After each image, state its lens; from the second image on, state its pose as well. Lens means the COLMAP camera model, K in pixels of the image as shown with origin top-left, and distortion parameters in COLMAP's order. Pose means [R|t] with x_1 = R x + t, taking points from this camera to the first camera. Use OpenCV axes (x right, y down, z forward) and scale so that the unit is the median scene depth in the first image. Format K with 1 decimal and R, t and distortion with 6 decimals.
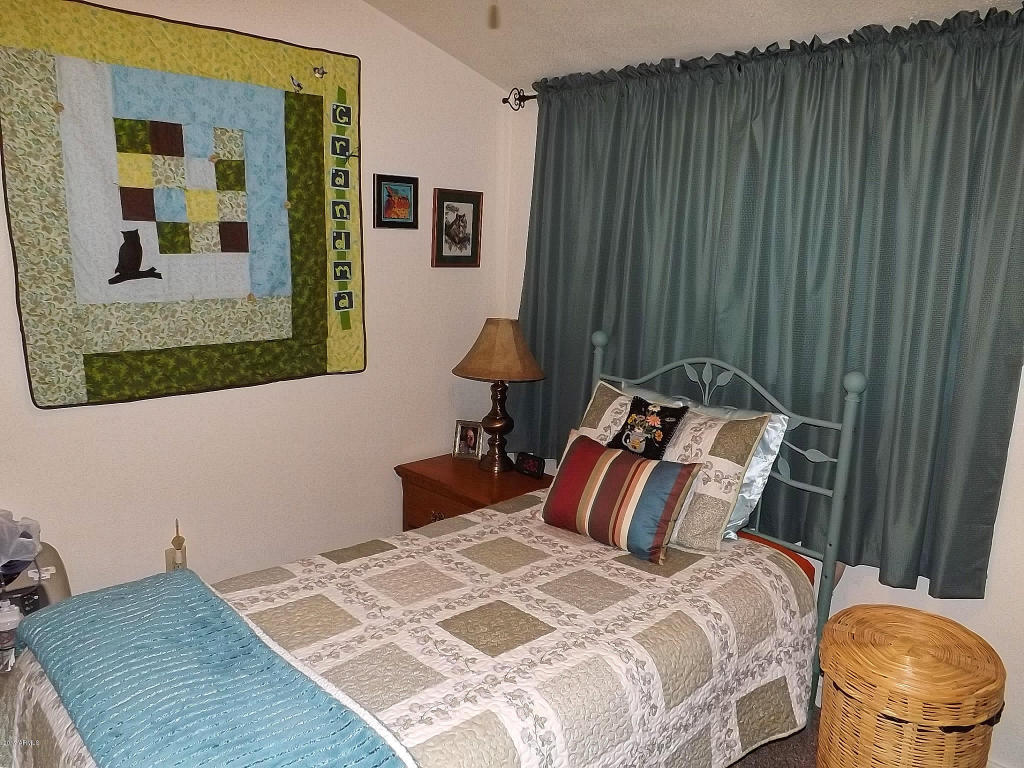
lens RADIAL K [[739.1, 0, 508.6], [0, 739.1, 383.7], [0, 0, 1]] dist [-0.054817, 0.007187]
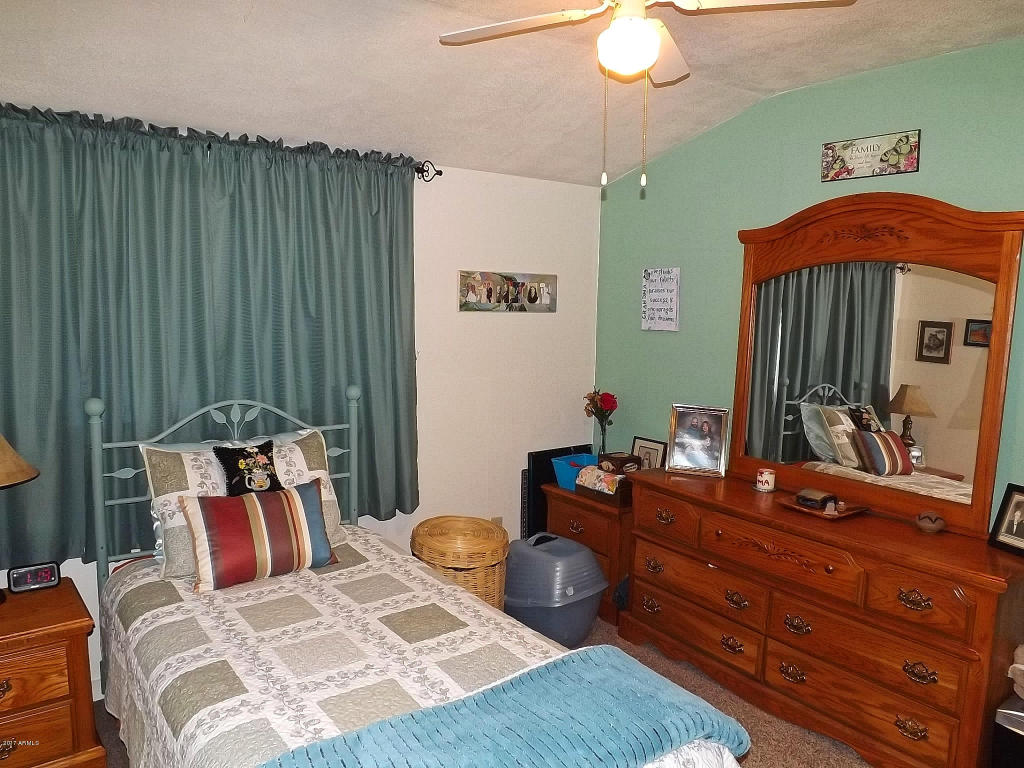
lens RADIAL K [[739.1, 0, 507.1], [0, 739.1, 383.6], [0, 0, 1]] dist [-0.054817, 0.007187]
pose [[0.129903, -0.151156, 0.979937, -0.910582], [0.170904, 0.976933, 0.128037, -0.154926], [-0.976687, 0.150843, 0.152739, 0.484616]]
